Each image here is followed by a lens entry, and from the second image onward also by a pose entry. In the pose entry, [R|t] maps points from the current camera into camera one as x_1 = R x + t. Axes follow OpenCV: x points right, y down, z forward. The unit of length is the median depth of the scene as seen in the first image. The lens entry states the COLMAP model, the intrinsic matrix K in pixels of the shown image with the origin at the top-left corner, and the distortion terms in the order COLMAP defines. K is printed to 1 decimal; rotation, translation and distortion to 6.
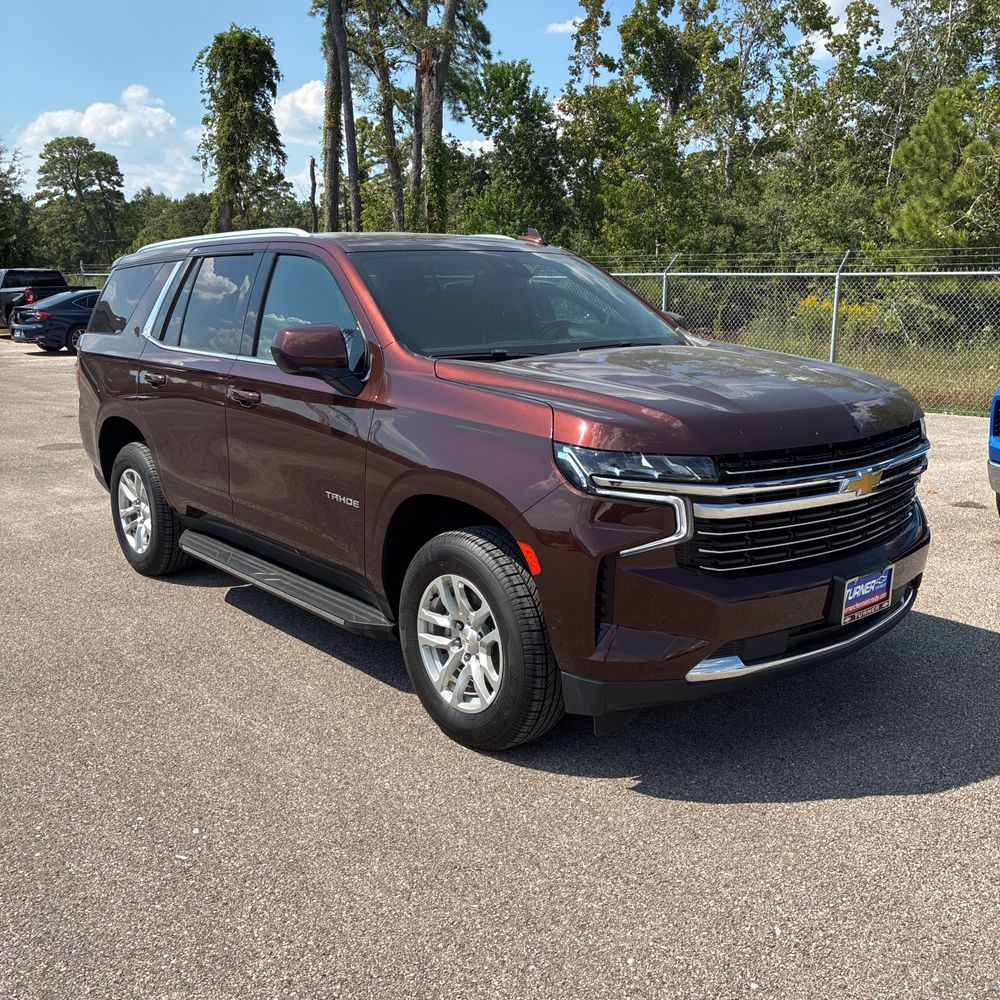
lens RADIAL K [[1014.5, 0, 508.5], [0, 1014.5, 503.5], [0, 0, 1]] dist [0.021369, 0.000000]
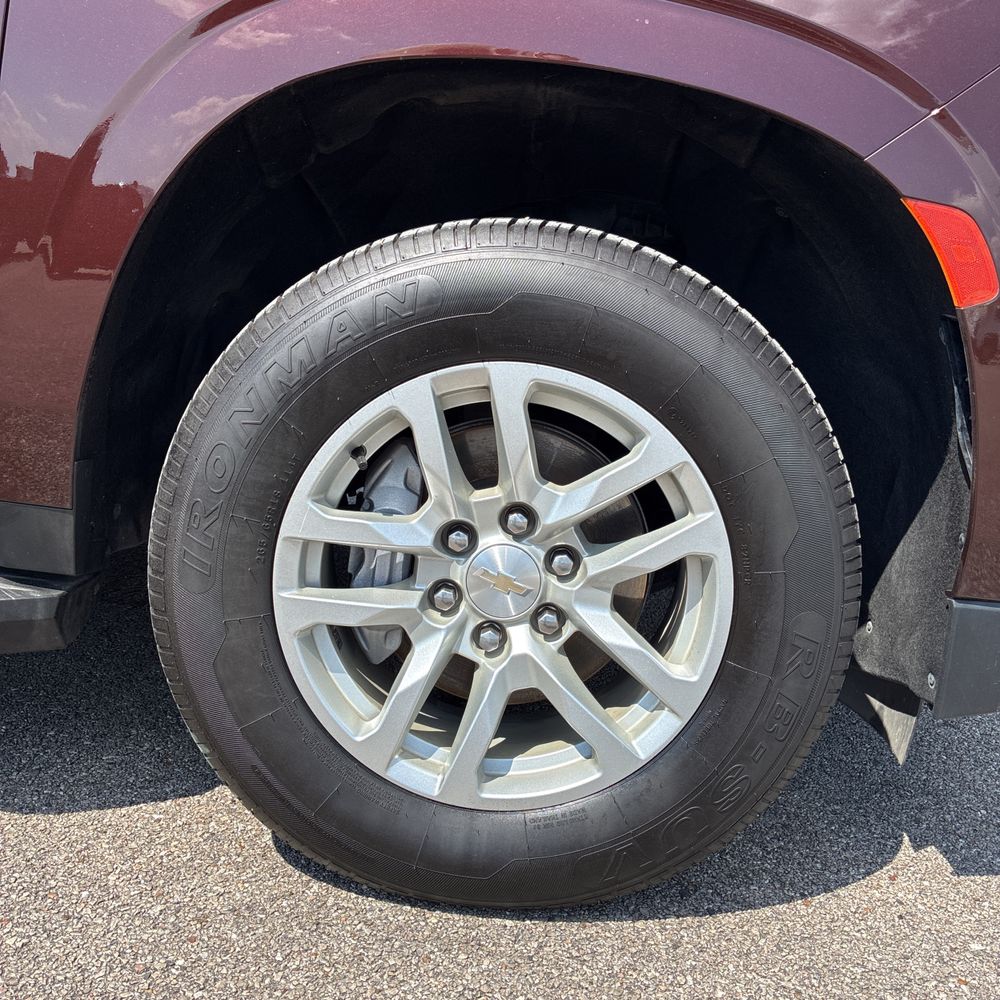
lens RADIAL K [[1014.5, 0, 520.2], [0, 1014.5, 469.1], [0, 0, 1]] dist [0.021369, 0.000000]
pose [[0.661879, -0.039213, 0.748585, -0.043018], [0.047193, 0.998830, 0.010594, 0.015549], [-0.748124, 0.028316, 0.662955, 0.125318]]
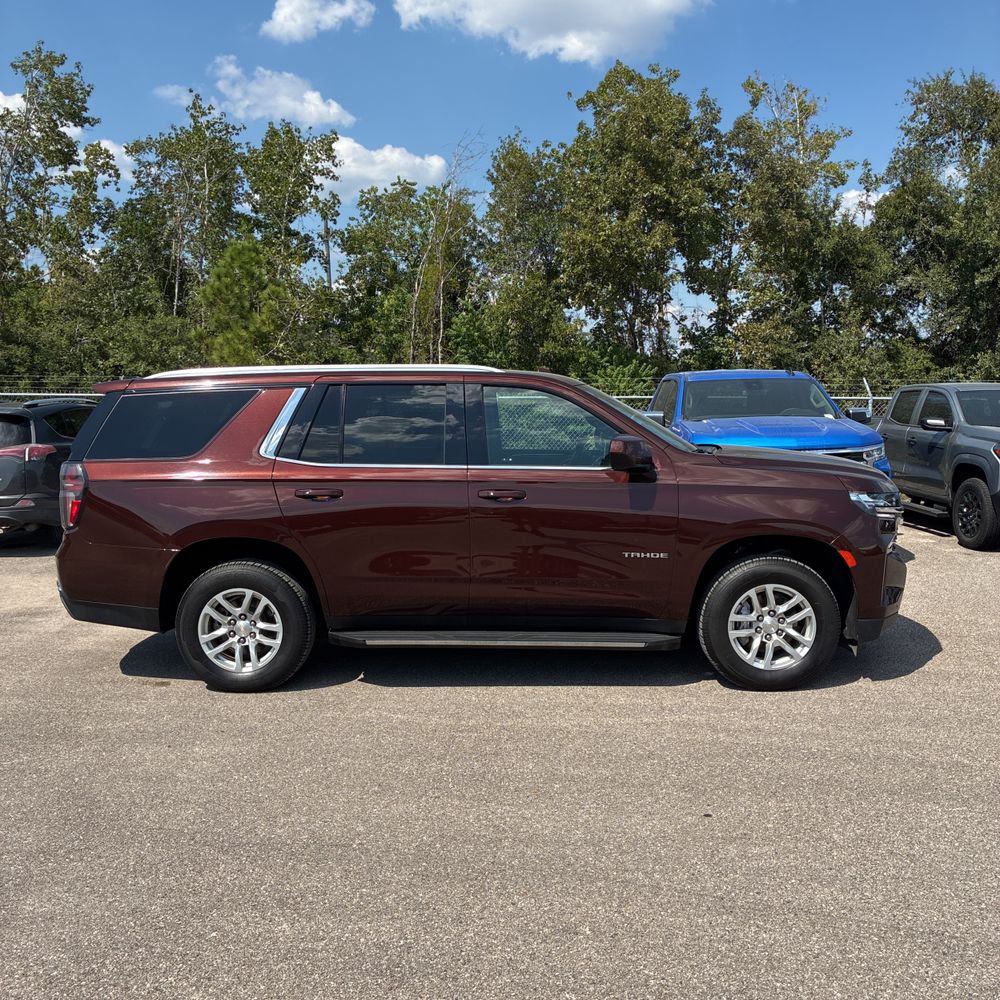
lens RADIAL K [[1014.5, 0, 518.8], [0, 1014.5, 487.1], [0, 0, 1]] dist [0.021369, 0.000000]
pose [[0.672032, -0.062458, 0.737883, -0.235939], [0.157289, 0.985740, -0.059814, -0.007480], [-0.723625, 0.156258, 0.672273, 0.027384]]
